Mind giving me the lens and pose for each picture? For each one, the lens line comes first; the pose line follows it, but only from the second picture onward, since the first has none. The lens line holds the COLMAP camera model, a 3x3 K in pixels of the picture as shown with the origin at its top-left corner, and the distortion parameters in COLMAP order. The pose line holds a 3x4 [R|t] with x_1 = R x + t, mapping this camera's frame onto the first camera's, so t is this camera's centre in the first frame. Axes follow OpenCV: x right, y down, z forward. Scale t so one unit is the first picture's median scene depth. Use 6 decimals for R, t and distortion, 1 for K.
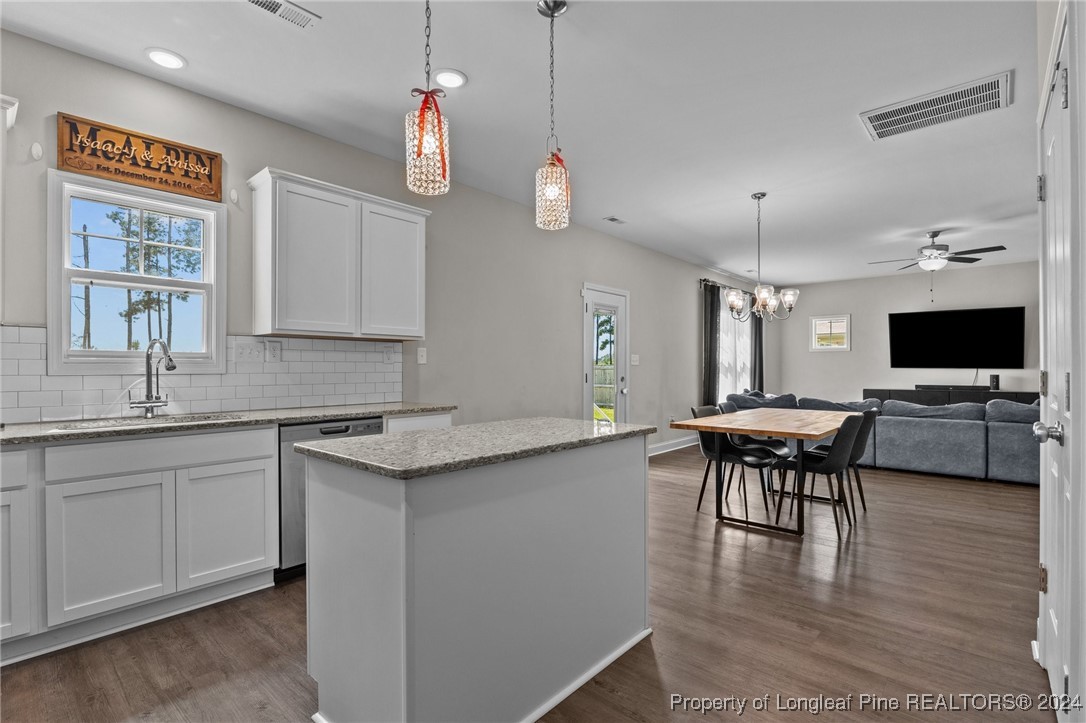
lens RADIAL K [[515.1, 0, 541.0], [0, 515.1, 367.0], [0, 0, 1]] dist [-0.001595, -0.000795]
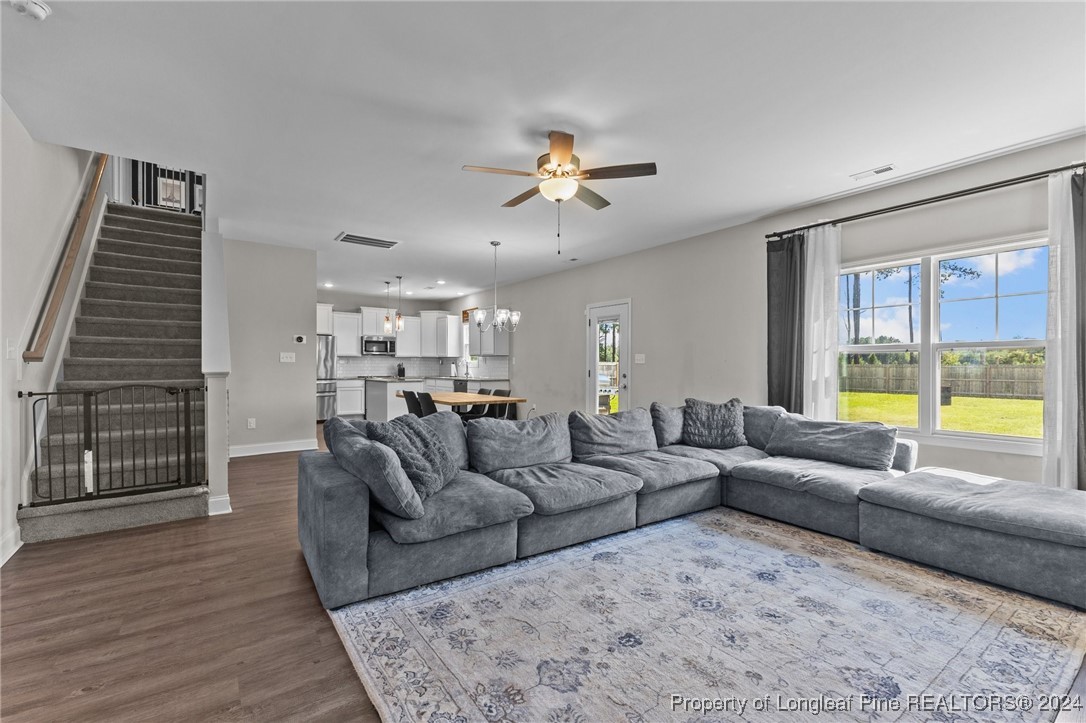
lens RADIAL K [[473.9, 0, 542.1], [0, 473.9, 366.5], [0, 0, 1]] dist [0.005917, 0.000434]
pose [[-0.220558, 0.001472, -0.975373, 1.643672], [0.000651, 0.999999, 0.001362, 0.001587], [0.975374, -0.000335, -0.220559, 1.401349]]
